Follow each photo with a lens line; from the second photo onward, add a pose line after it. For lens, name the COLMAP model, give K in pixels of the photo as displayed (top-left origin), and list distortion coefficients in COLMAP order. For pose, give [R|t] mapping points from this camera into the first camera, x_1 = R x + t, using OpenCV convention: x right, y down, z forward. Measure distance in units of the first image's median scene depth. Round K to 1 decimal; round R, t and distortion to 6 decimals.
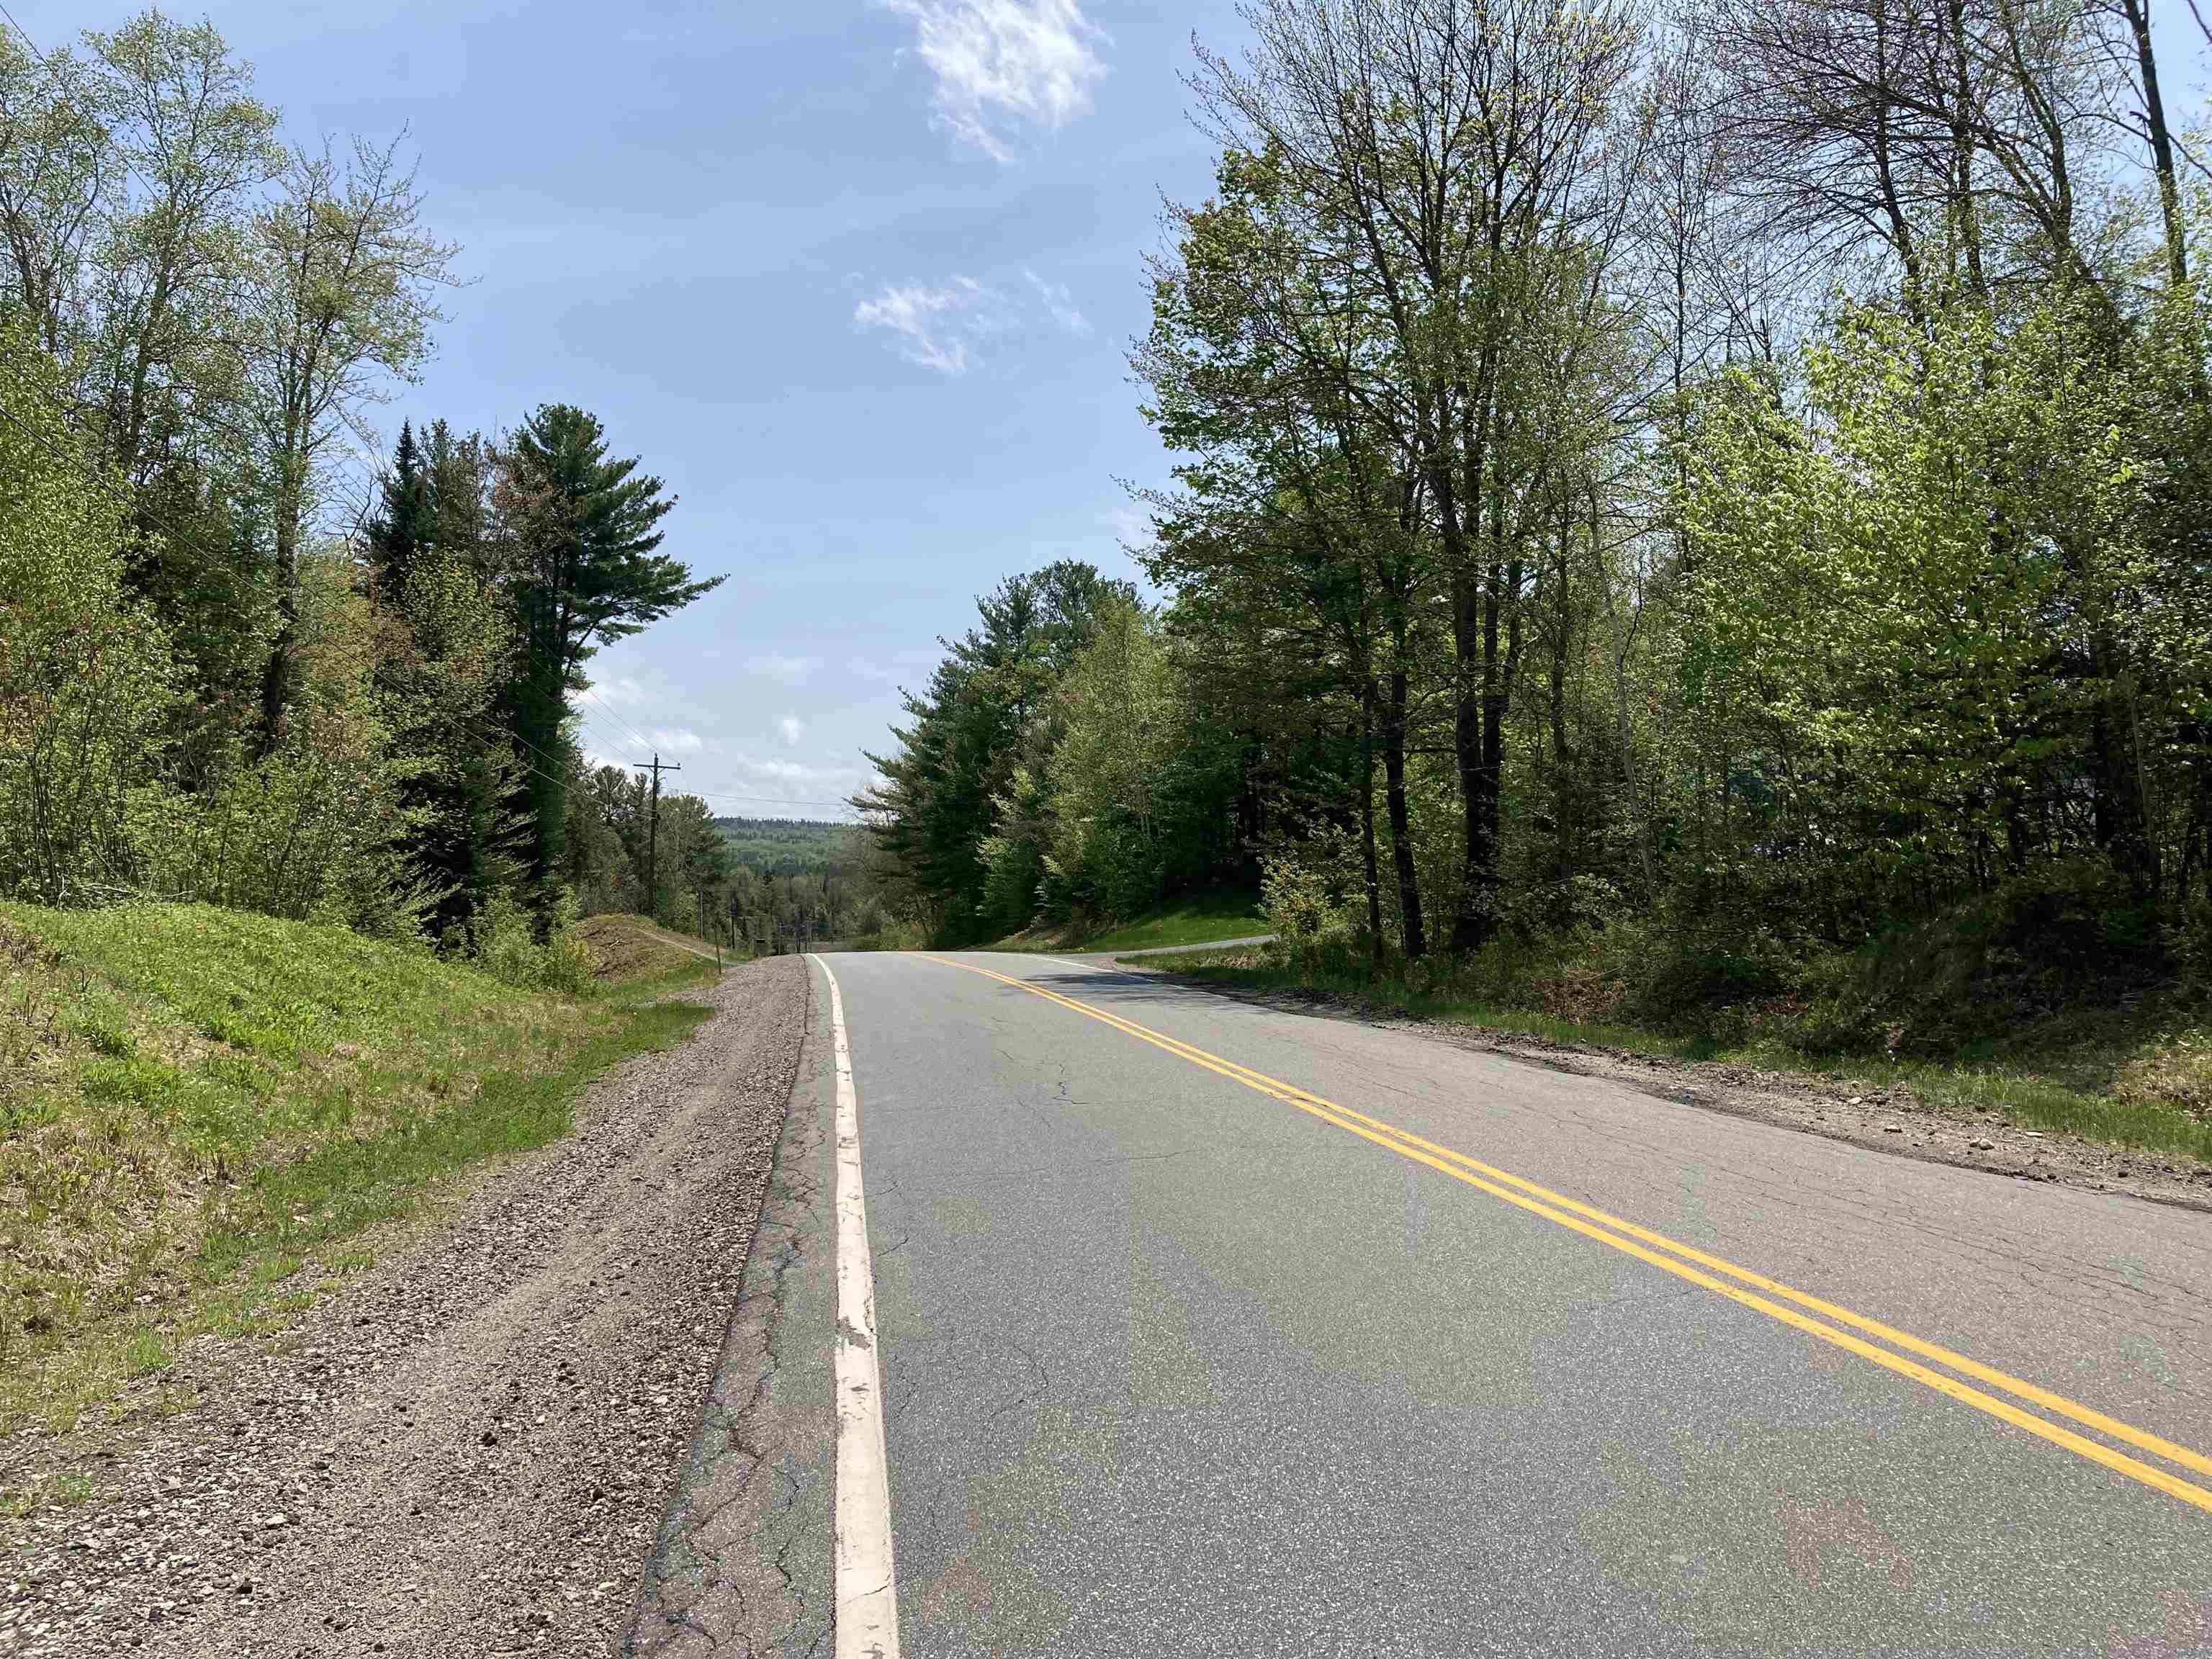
lens RADIAL K [[1777.4, 0, 1129.1], [0, 1777.4, 839.6], [0, 0, 1]] dist [0.086321, -0.000876]
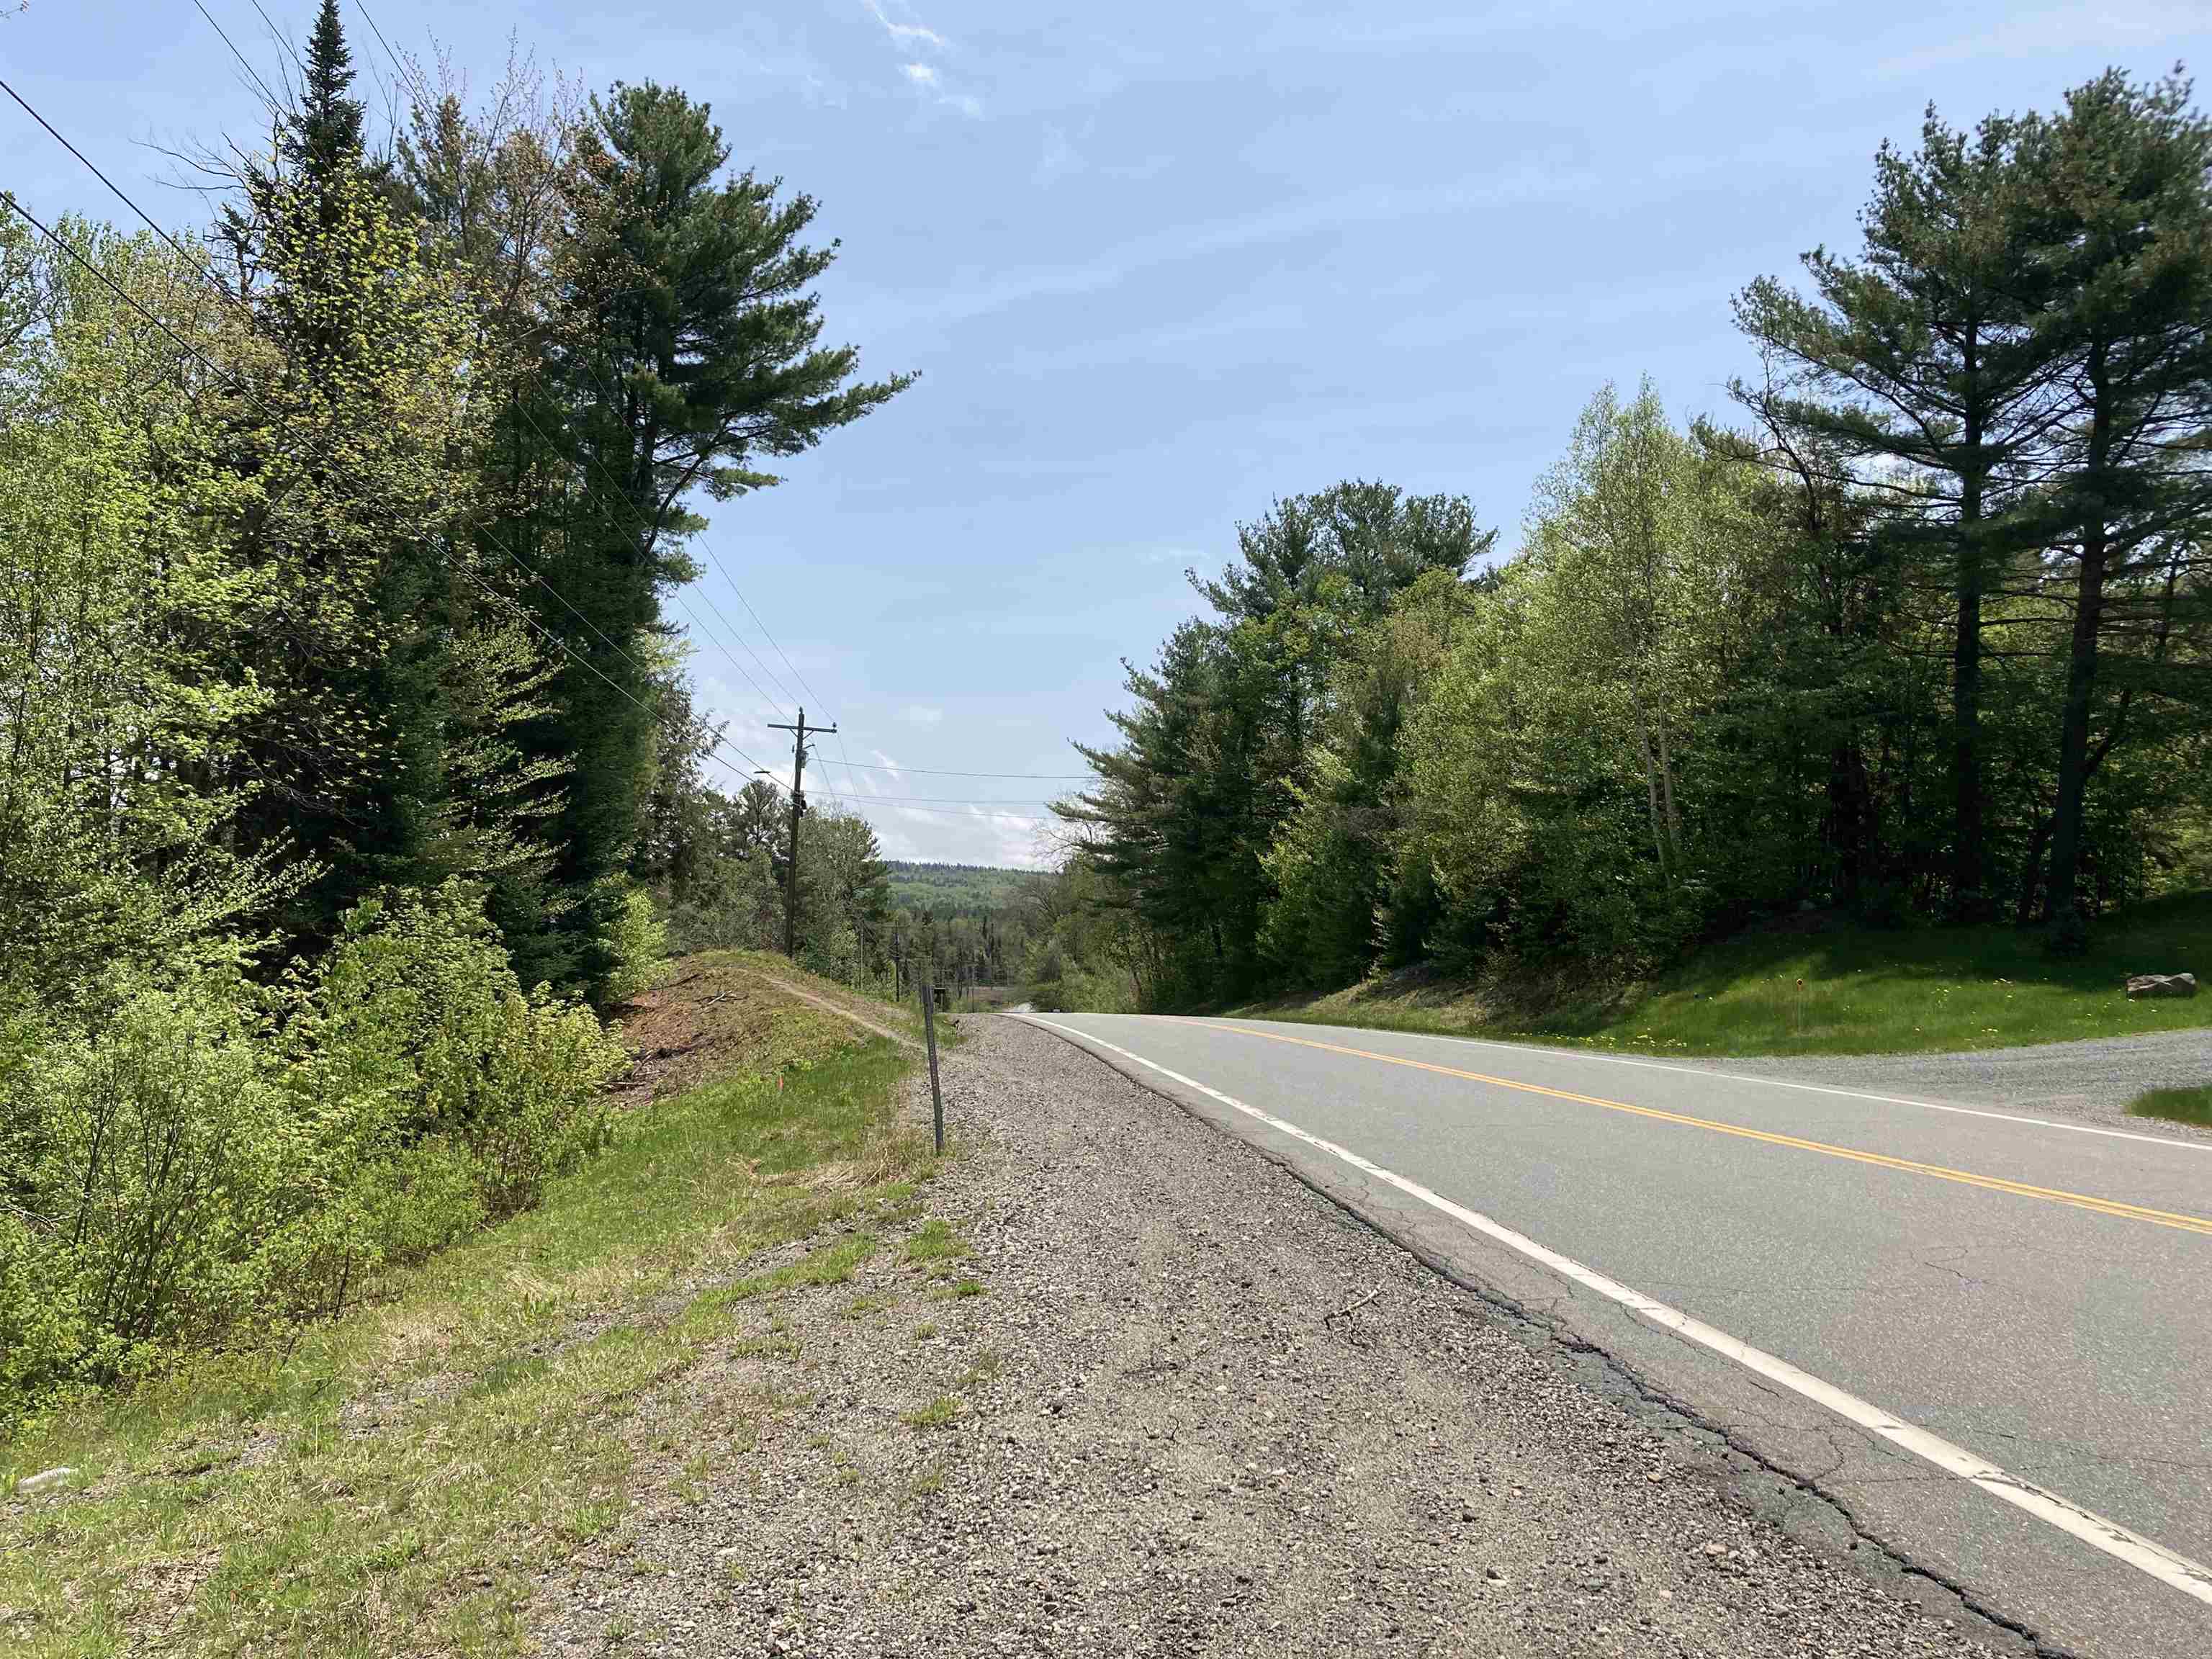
lens RADIAL K [[1777.4, 0, 1092.5], [0, 1777.4, 820.7], [0, 0, 1]] dist [0.086321, -0.000876]
pose [[0.994262, 0.010109, -0.106491, -0.066446], [-0.014073, 0.999233, -0.036544, 0.012510], [0.106040, 0.037833, 0.993642, 0.273801]]
